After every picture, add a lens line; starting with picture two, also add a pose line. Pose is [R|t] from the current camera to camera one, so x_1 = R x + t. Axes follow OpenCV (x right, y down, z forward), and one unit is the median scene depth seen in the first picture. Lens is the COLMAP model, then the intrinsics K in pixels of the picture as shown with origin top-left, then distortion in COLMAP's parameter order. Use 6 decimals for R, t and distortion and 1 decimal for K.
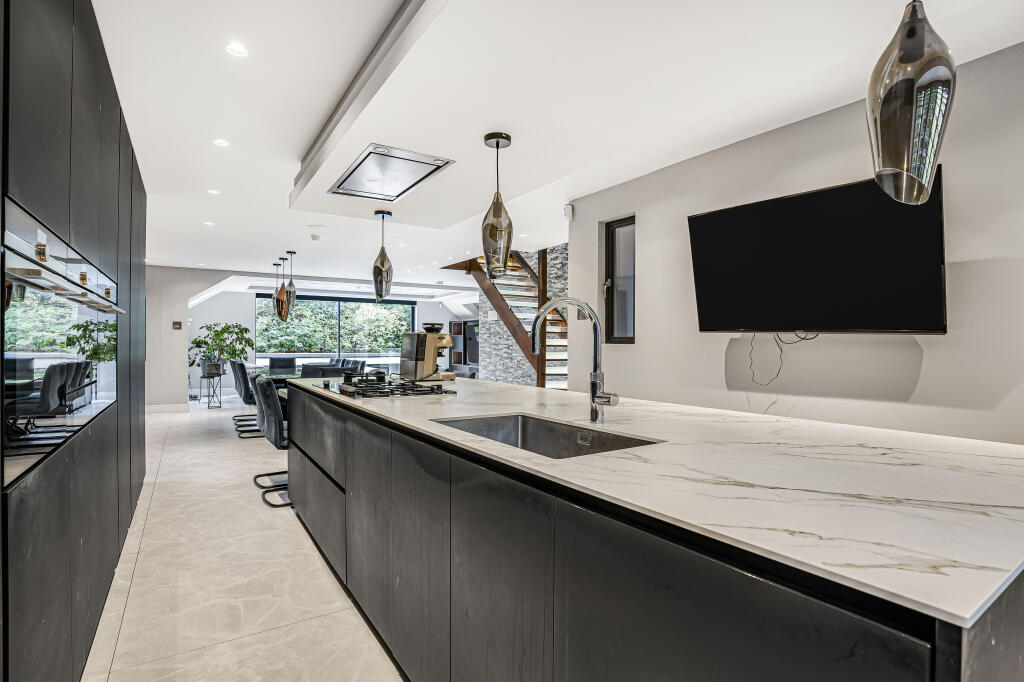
lens RADIAL K [[491.8, 0, 512.0], [0, 491.8, 341.0], [0, 0, 1]] dist [-0.000606, -0.000039]
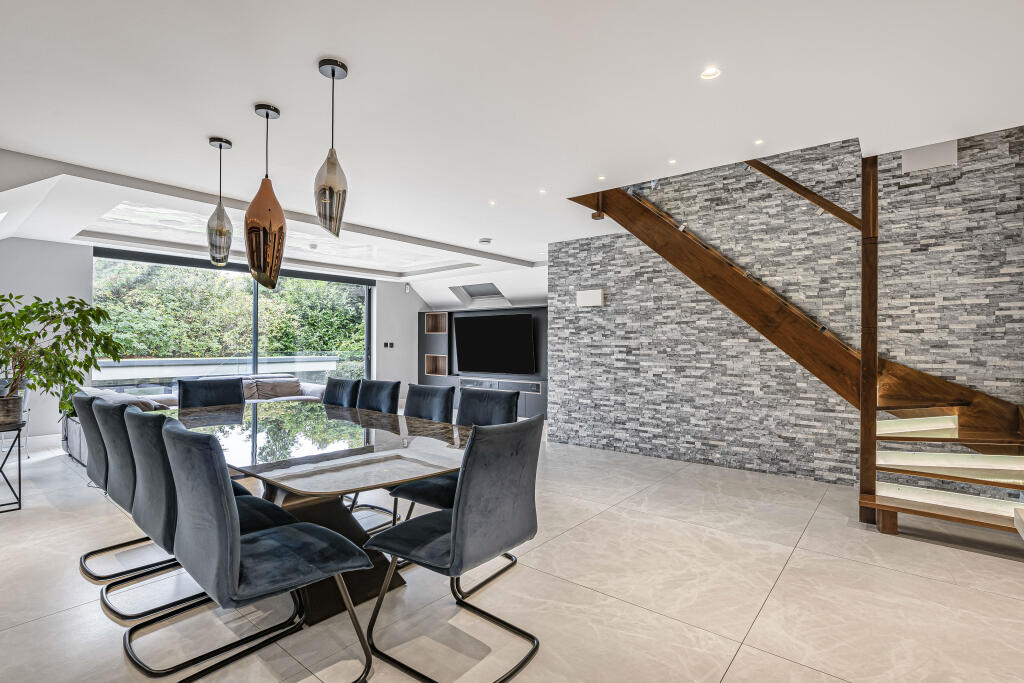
lens RADIAL K [[477.2, 0, 517.6], [0, 477.2, 354.1], [0, 0, 1]] dist [-0.025630, -0.000117]
pose [[0.949547, -0.007845, 0.313528, -0.298909], [-0.001040, 0.999603, 0.028161, 0.000033], [-0.313625, -0.027066, 0.949161, 0.465601]]
